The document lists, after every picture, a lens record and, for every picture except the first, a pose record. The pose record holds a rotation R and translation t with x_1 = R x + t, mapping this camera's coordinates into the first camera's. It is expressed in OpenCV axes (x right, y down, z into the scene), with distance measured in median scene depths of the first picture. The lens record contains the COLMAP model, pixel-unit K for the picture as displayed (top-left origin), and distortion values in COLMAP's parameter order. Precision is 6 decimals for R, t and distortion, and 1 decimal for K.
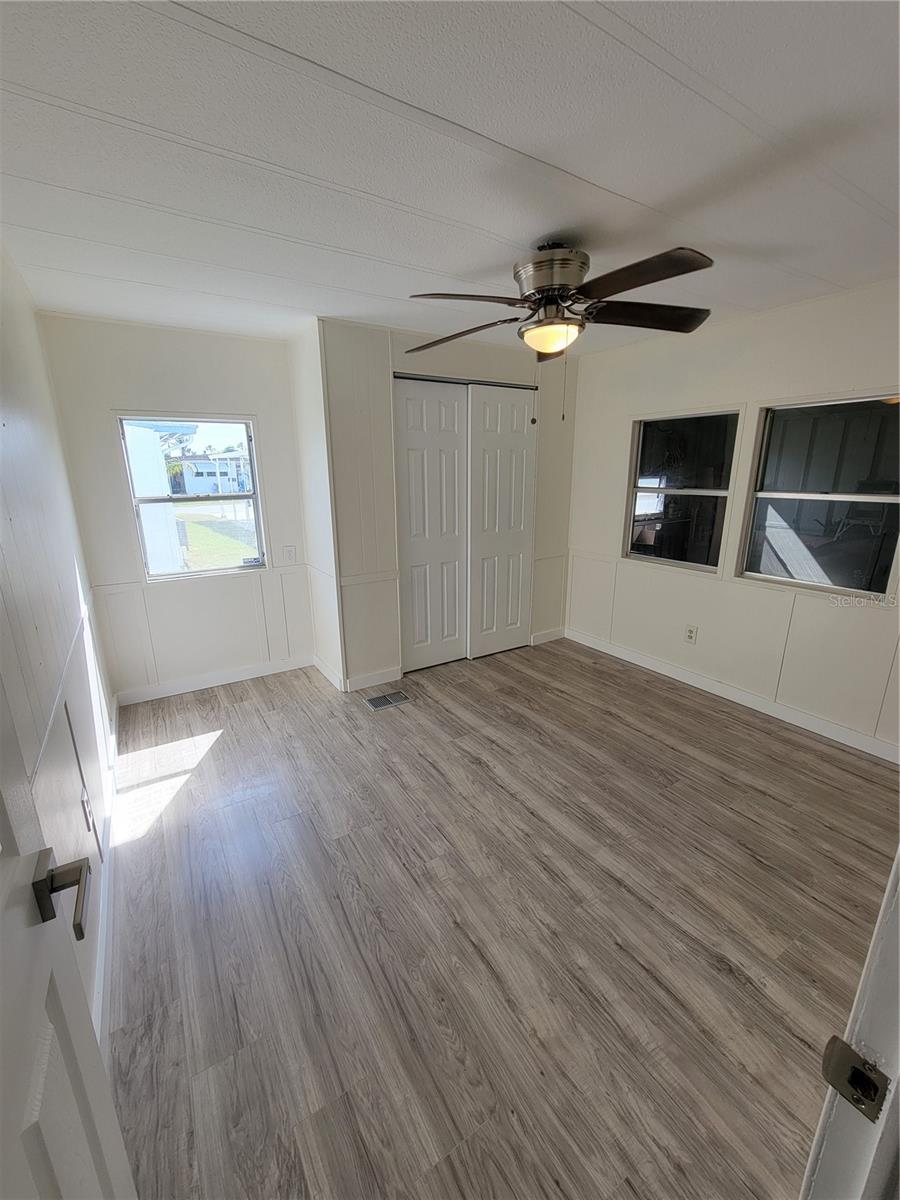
lens RADIAL K [[486.9, 0, 450.0], [0, 486.9, 600.0], [0, 0, 1]] dist [-0.000687, -0.000092]
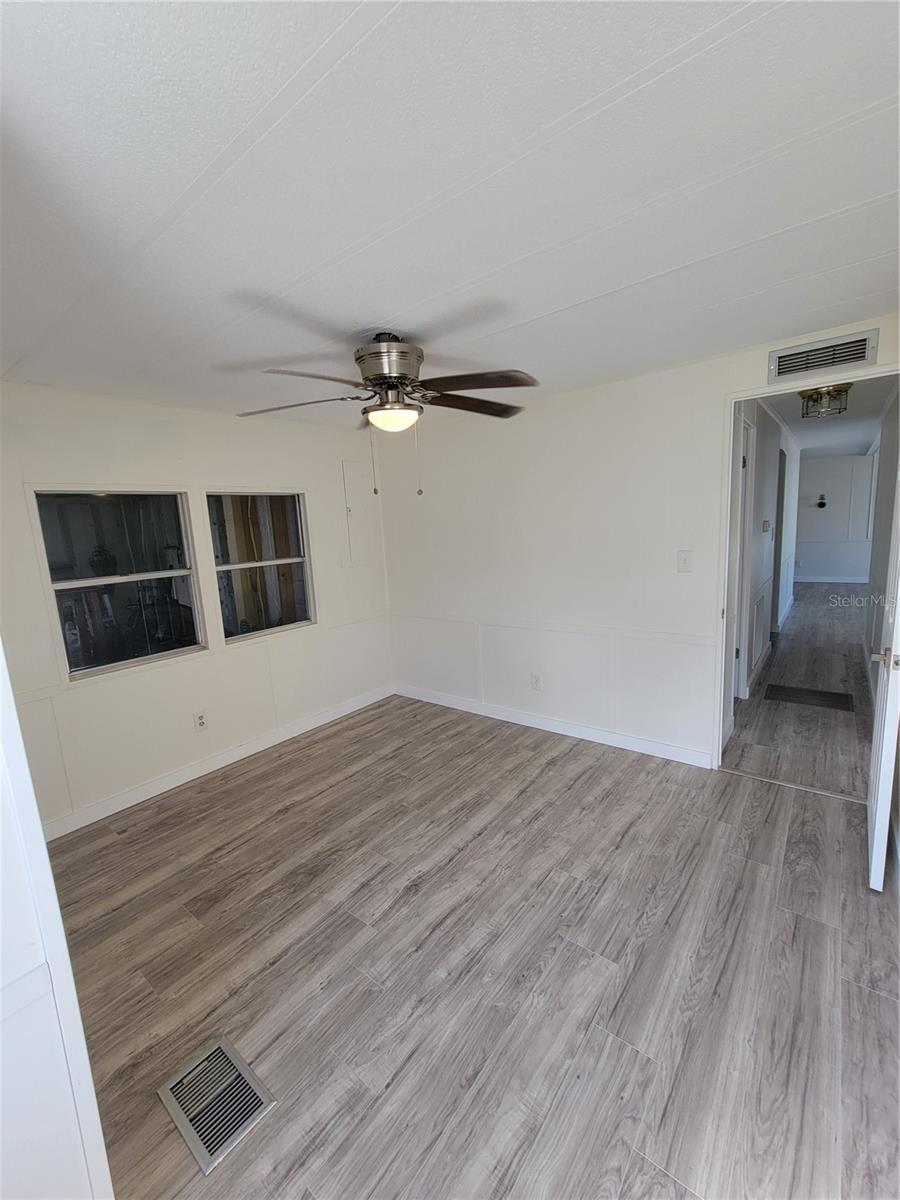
lens RADIAL K [[482.3, 0, 461.9], [0, 482.3, 602.2], [0, 0, 1]] dist [-0.001871, 0.000067]
pose [[-0.334452, -0.126106, 0.933937, -0.676630], [0.300379, 0.925055, 0.232476, -0.273233], [-0.893261, 0.358287, -0.271507, 1.010857]]
